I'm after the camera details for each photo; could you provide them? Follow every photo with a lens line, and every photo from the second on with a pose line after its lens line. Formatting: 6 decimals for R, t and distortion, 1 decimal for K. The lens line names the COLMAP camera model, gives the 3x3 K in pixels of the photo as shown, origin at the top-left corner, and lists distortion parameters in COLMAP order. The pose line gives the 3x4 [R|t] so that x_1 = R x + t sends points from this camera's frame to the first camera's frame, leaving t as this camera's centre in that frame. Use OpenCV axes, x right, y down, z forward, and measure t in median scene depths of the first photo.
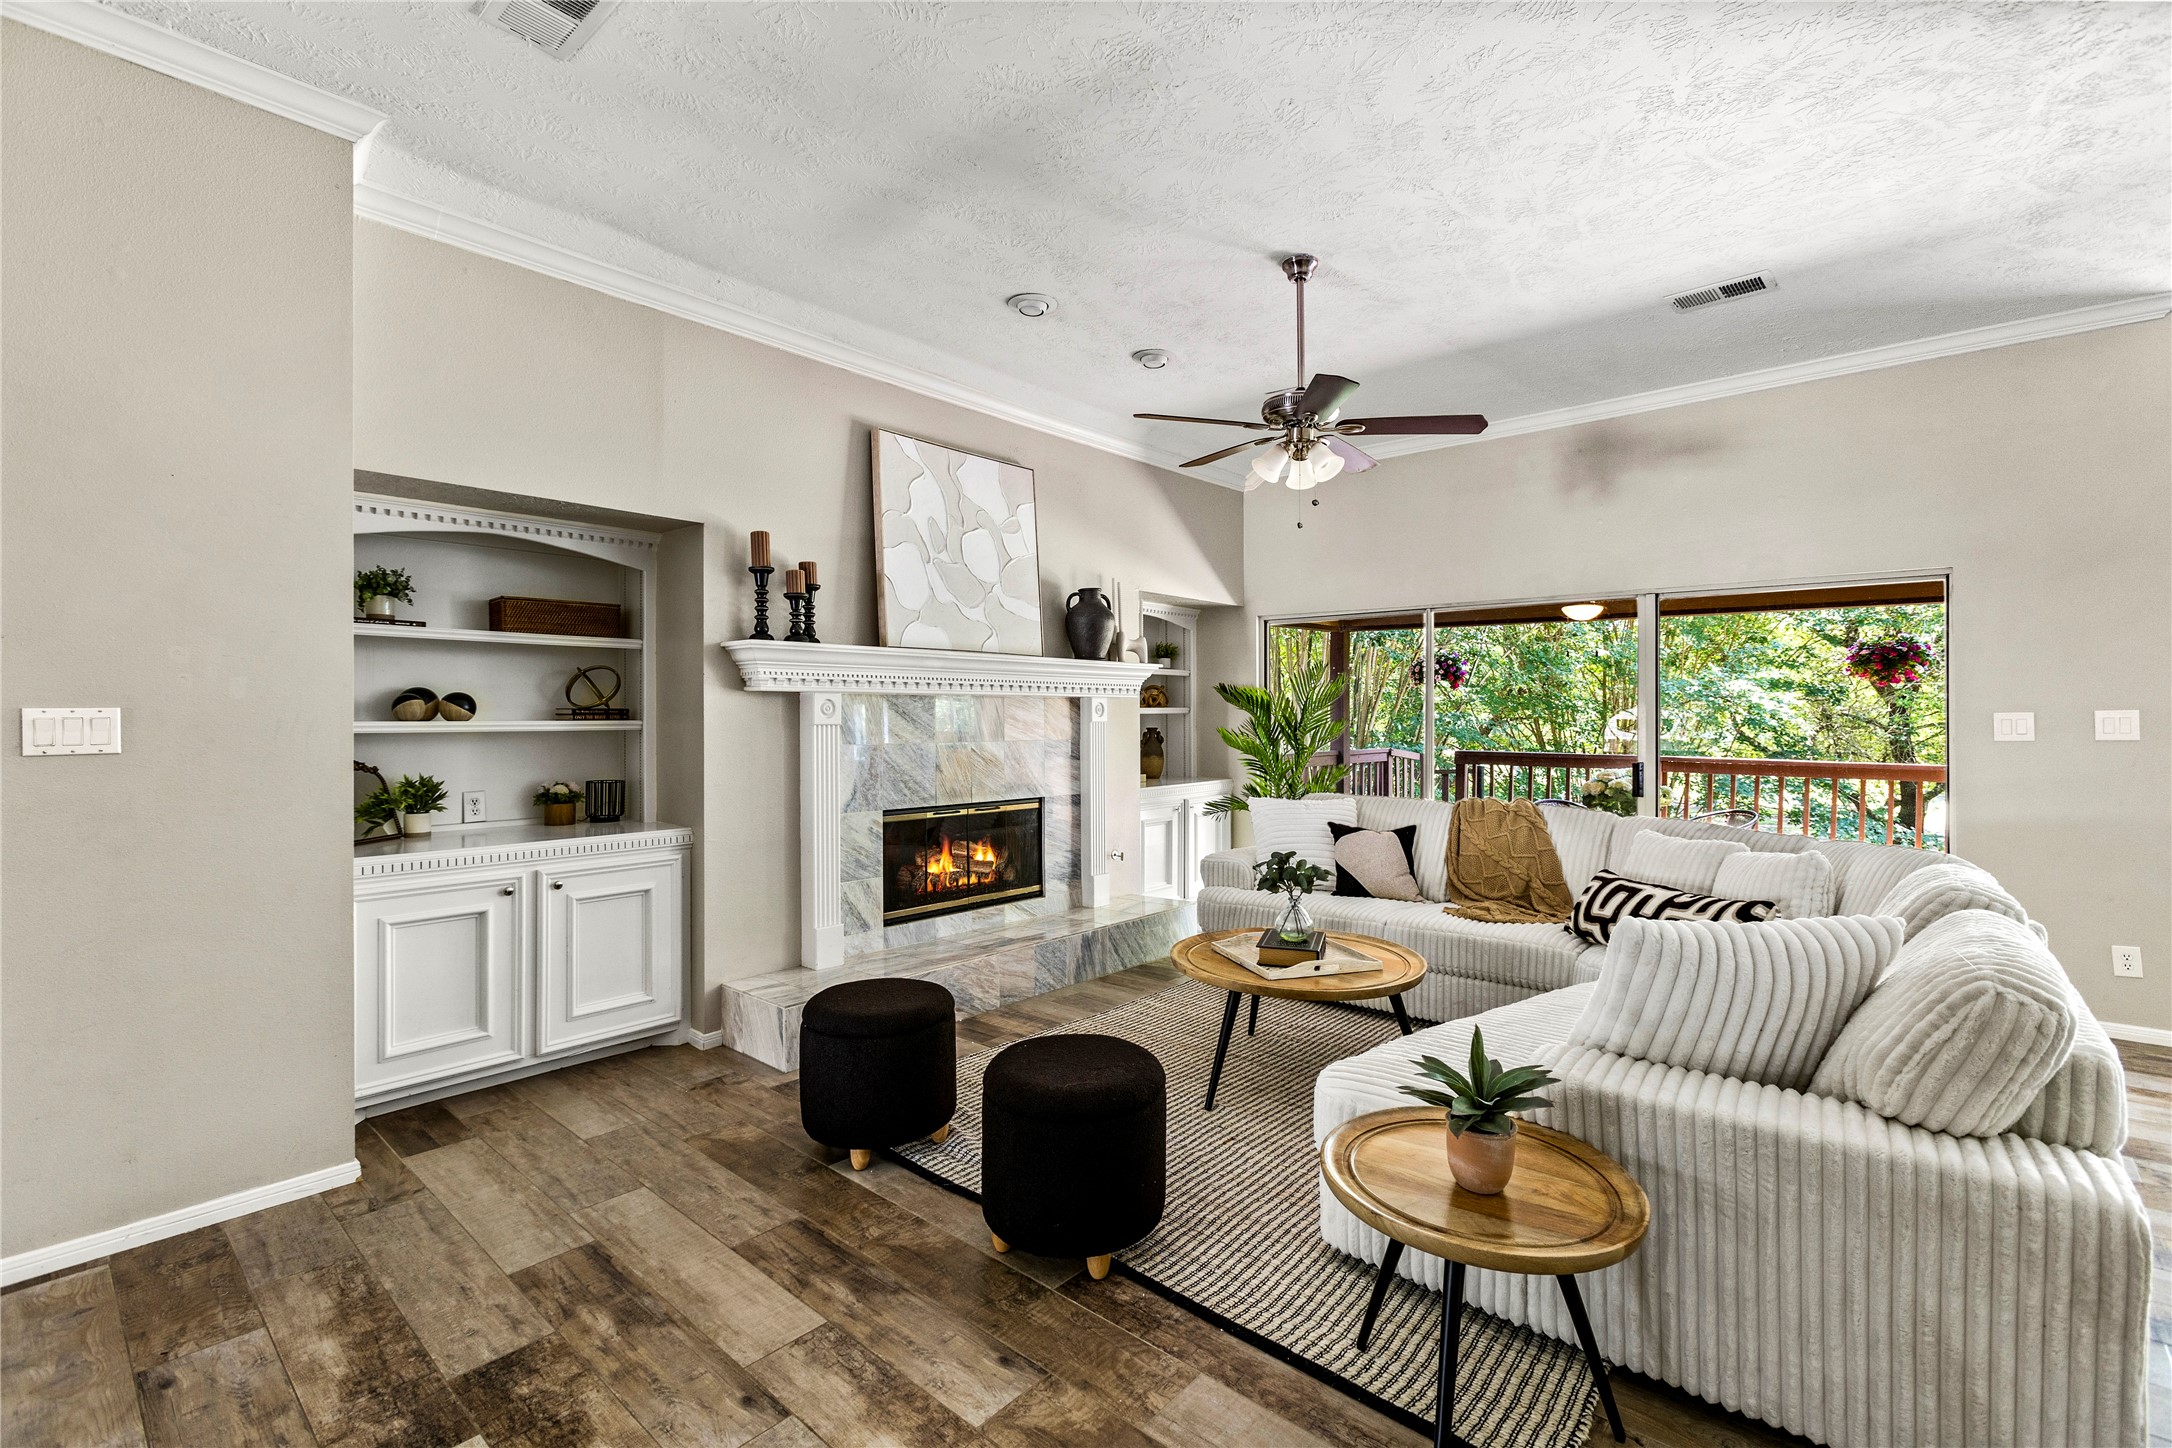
lens RADIAL K [[971.8, 0, 1085.8], [0, 971.8, 709.4], [0, 0, 1]] dist [-0.002458, 0.004126]
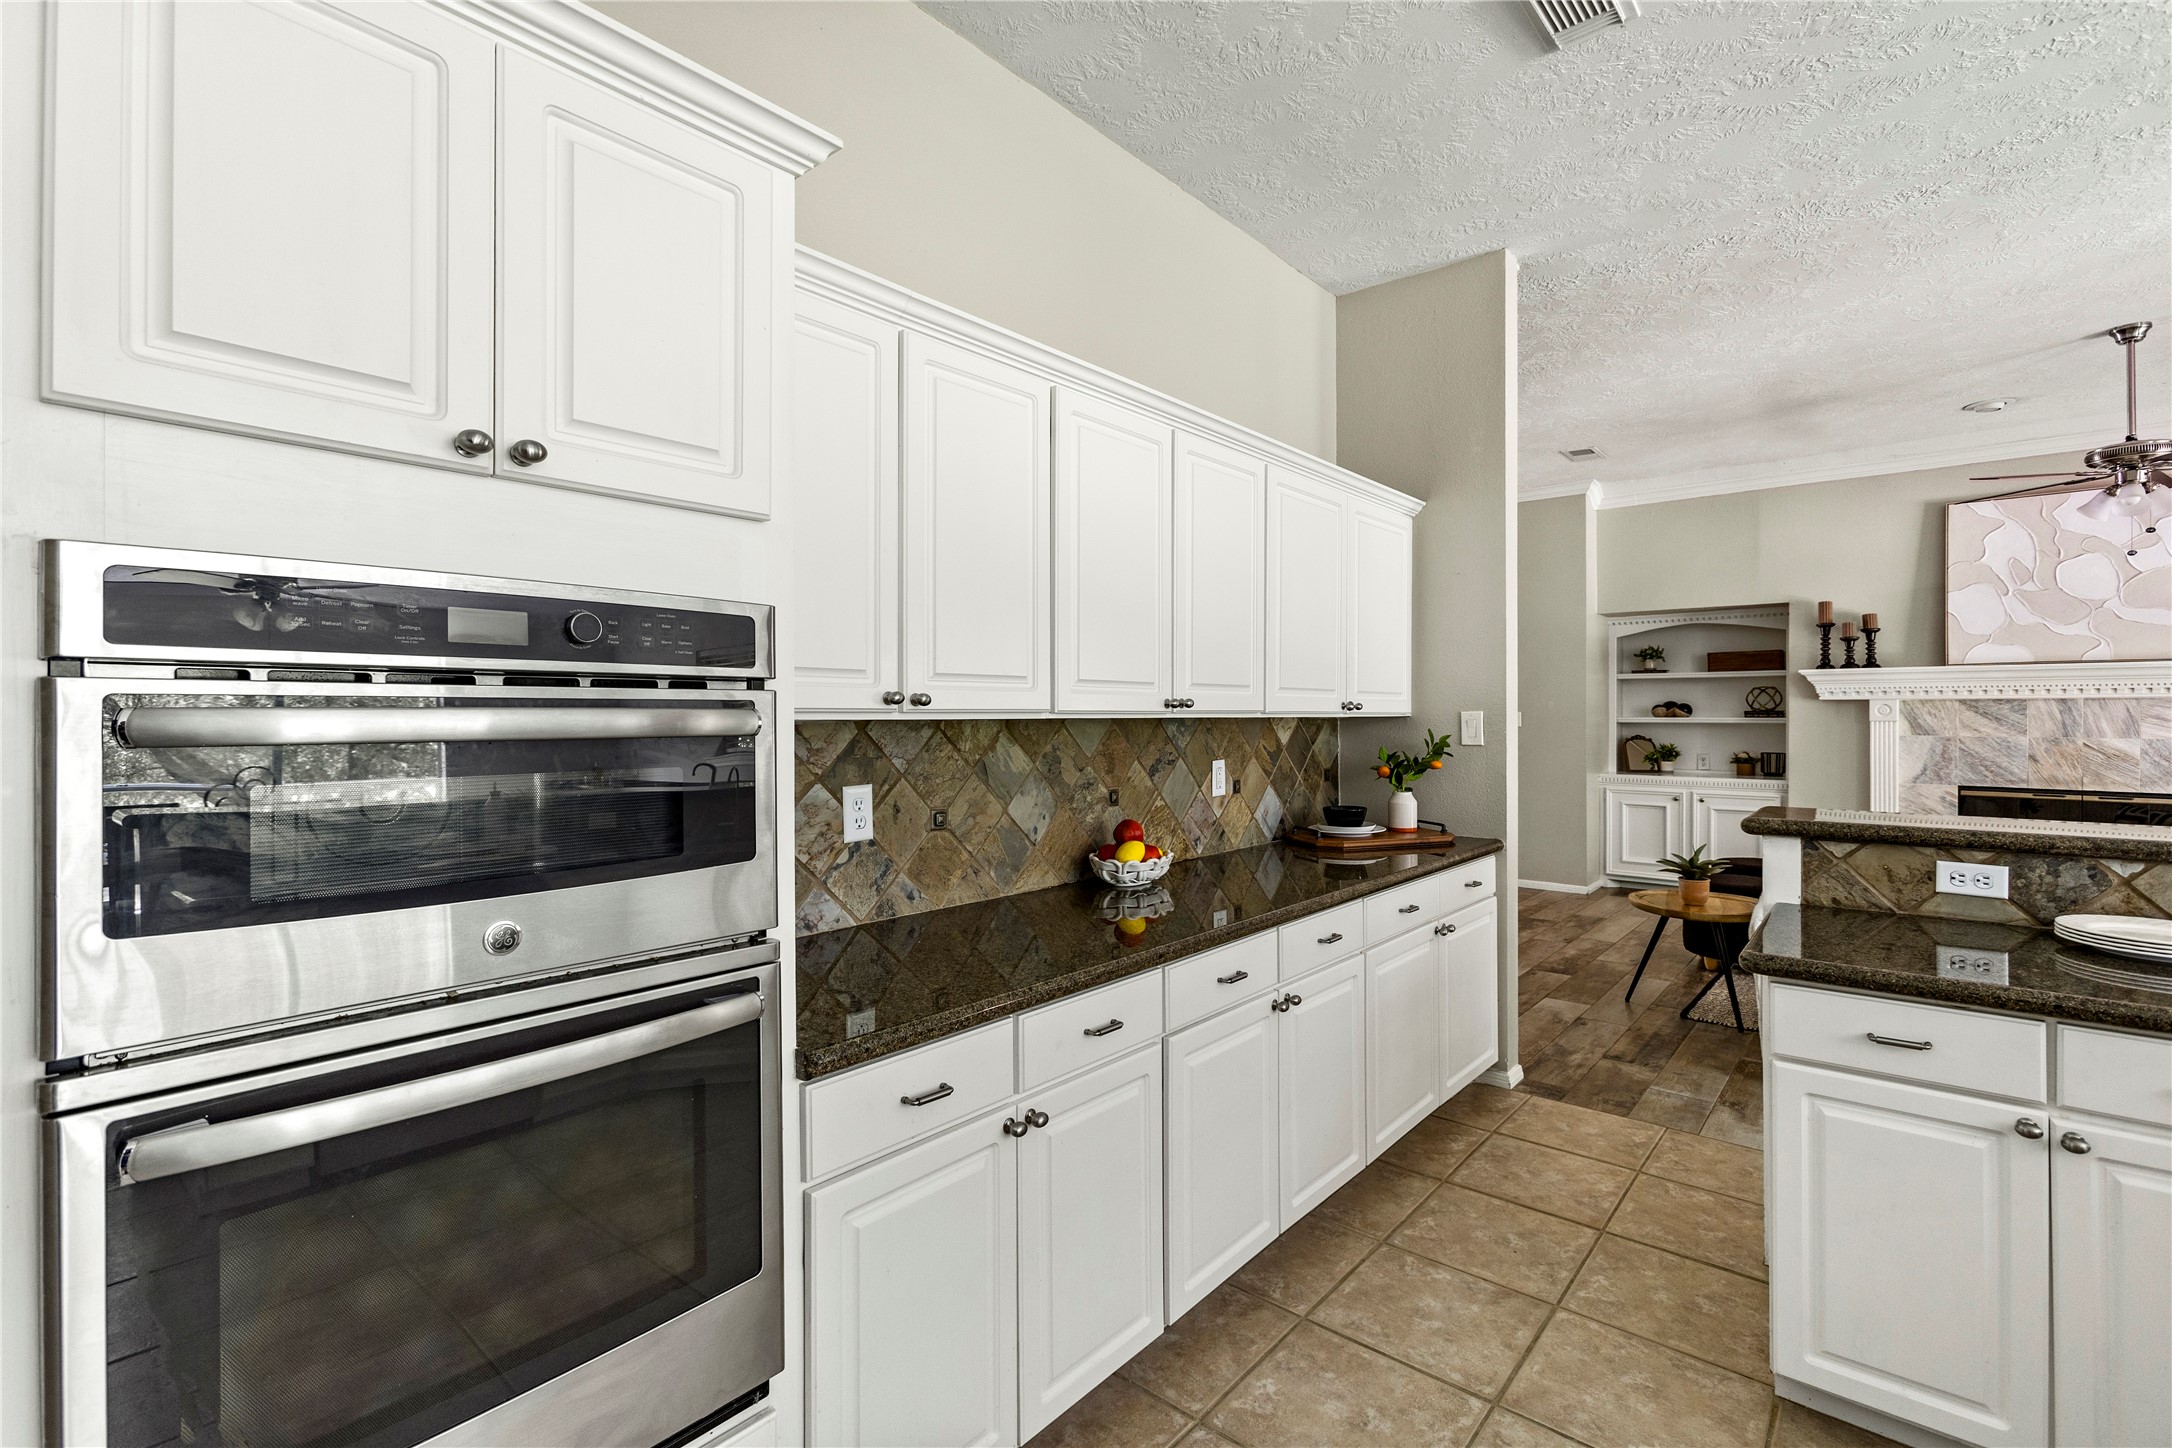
lens RADIAL K [[971.8, 0, 1085.8], [0, 971.8, 709.4], [0, 0, 1]] dist [-0.002458, 0.004126]
pose [[0.010774, -0.004984, -0.999930, 1.133987], [0.004161, 0.999979, -0.004939, 0.000092], [0.999933, -0.004107, 0.010795, -0.224276]]
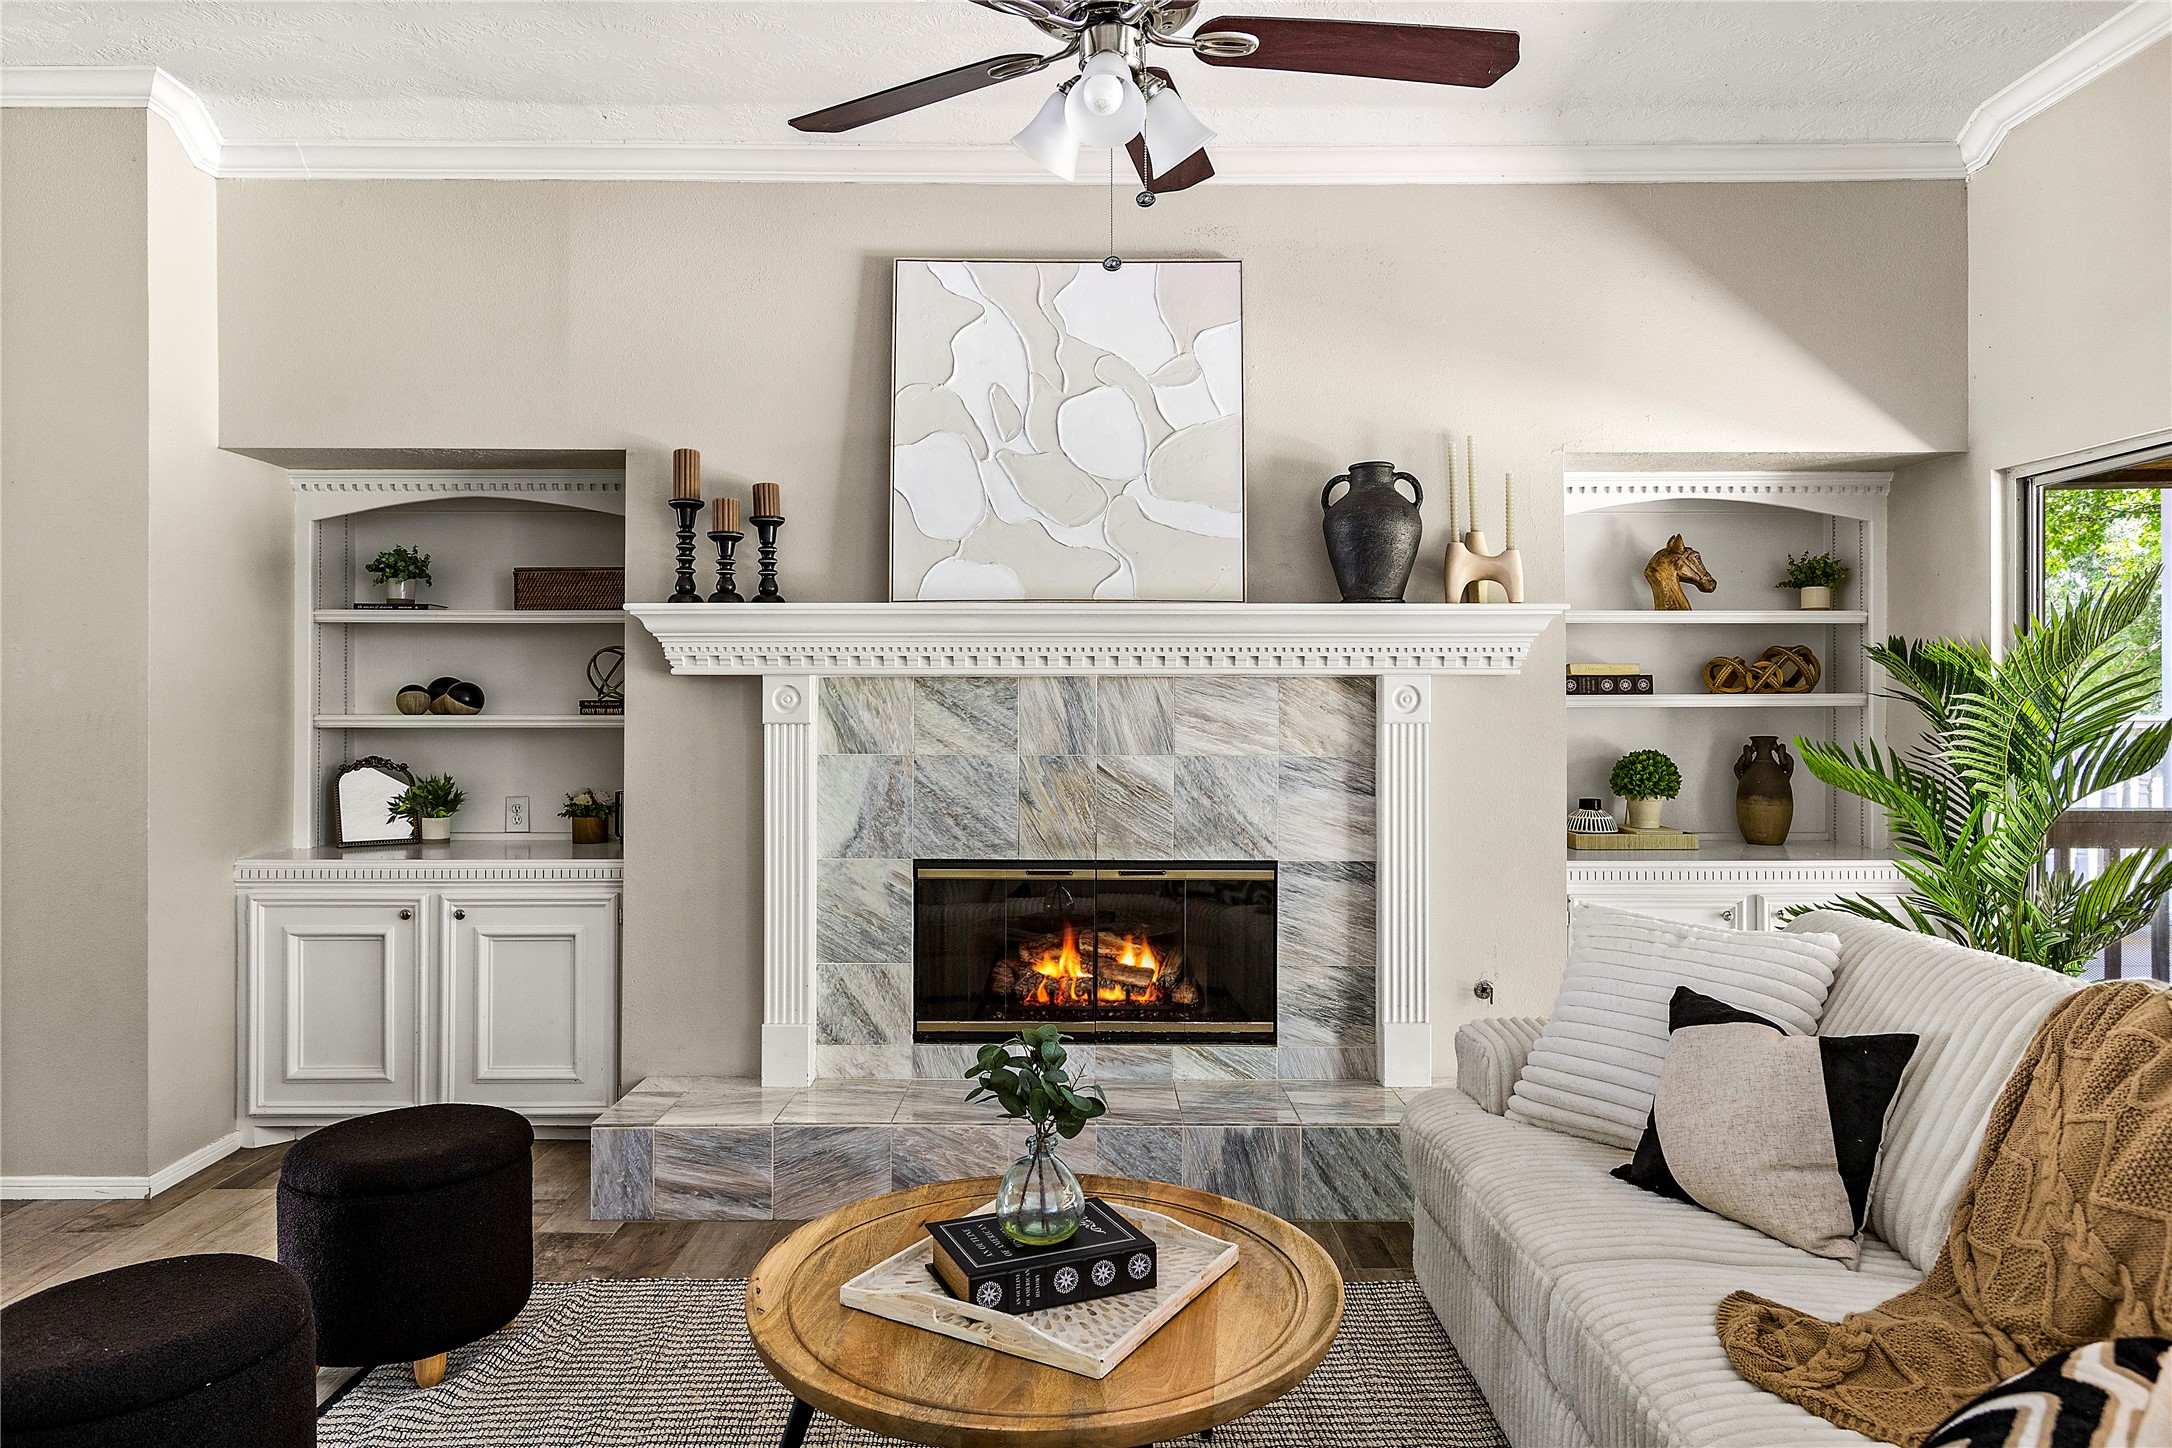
lens RADIAL K [[1377.6, 0, 1080.8], [0, 1377.6, 706.2], [0, 0, 1]] dist [0.005397, 0.003284]
pose [[0.665063, 0.000411, -0.746787, 0.540228], [0.003139, 0.999989, 0.003346, 0.001400], [0.746781, -0.004570, 0.665055, 0.487078]]
